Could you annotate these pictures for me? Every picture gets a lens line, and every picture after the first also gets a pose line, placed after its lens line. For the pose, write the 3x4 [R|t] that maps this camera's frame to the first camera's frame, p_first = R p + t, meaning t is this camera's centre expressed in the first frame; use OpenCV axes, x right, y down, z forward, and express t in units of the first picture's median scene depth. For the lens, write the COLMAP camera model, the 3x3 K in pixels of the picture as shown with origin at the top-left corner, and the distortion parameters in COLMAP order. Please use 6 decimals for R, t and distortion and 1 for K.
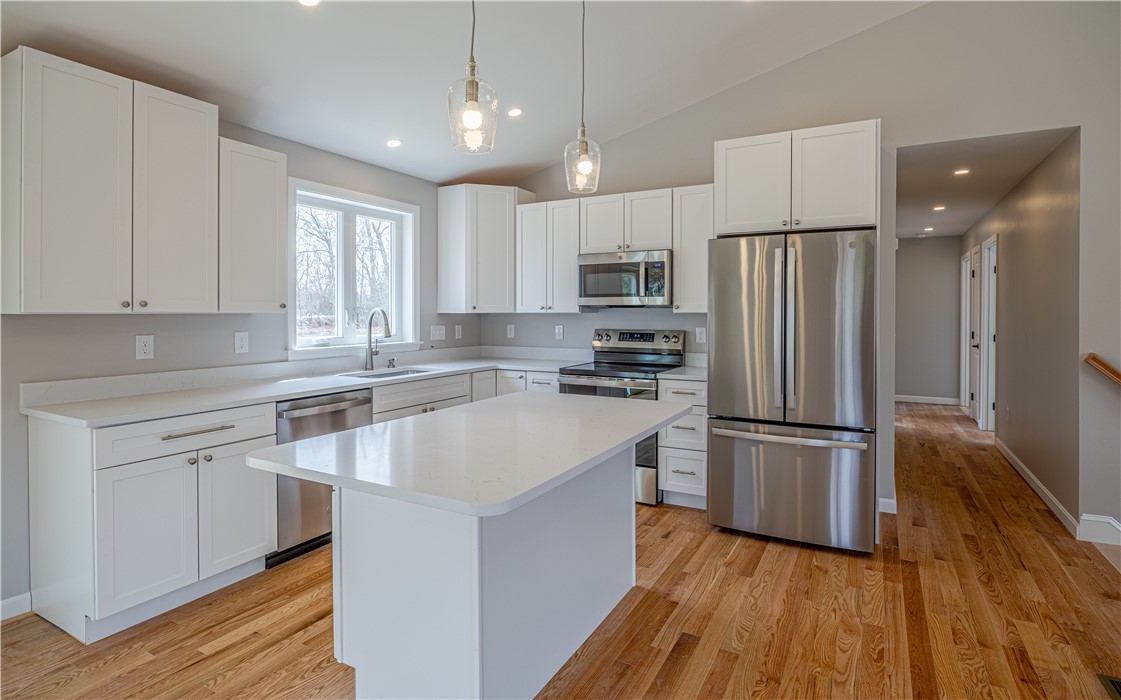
lens RADIAL K [[583.1, 0, 557.9], [0, 583.1, 317.3], [0, 0, 1]] dist [-0.013113, 0.000483]
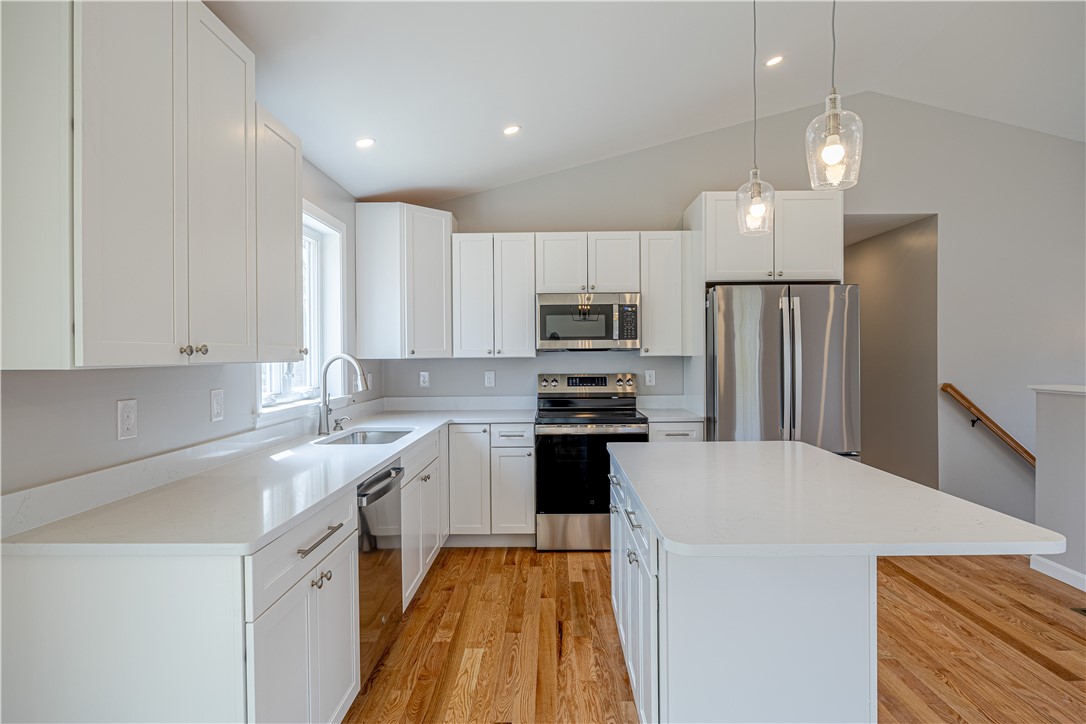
lens RADIAL K [[615.7, 0, 543.0], [0, 615.7, 362.0], [0, 0, 1]] dist [-0.004913, -0.002696]
pose [[0.875454, -0.014099, 0.483095, -0.465822], [0.012689, 0.999900, 0.006187, -0.006353], [-0.483135, 0.000714, 0.875546, 0.155906]]
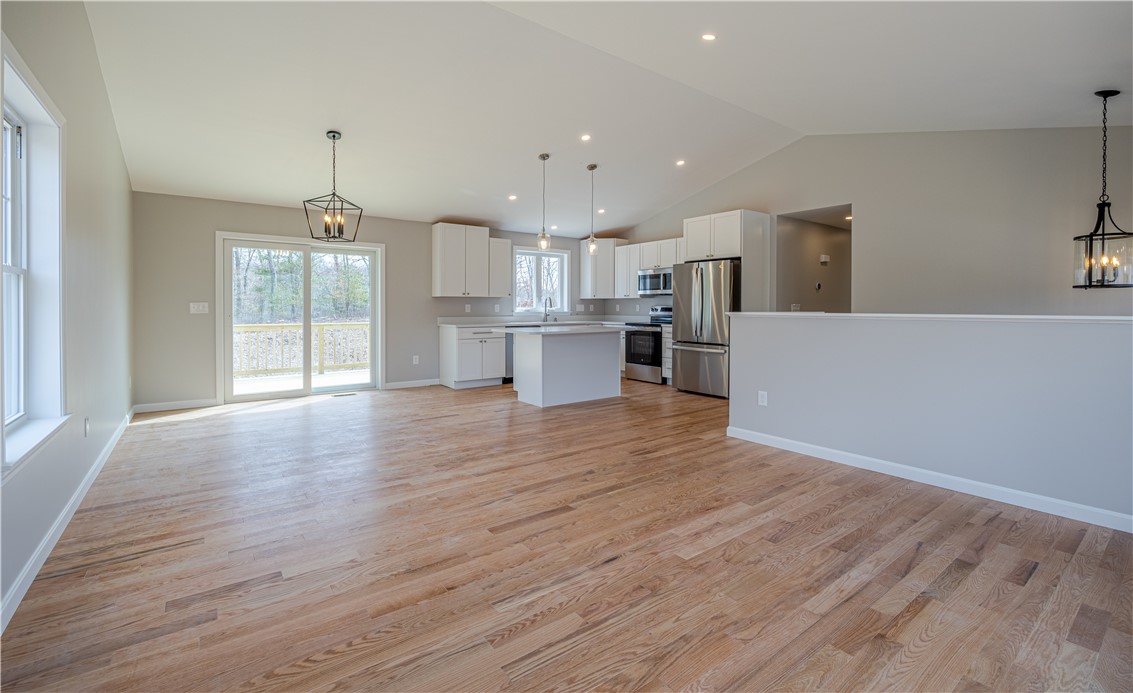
lens RADIAL K [[491.3, 0, 565.6], [0, 491.3, 312.6], [0, 0, 1]] dist [0.000091, 0.000033]
pose [[0.920071, 0.004658, -0.391723, 0.532317], [-0.003694, 0.999988, 0.003214, 0.044385], [0.391733, -0.001510, 0.920078, -0.811309]]
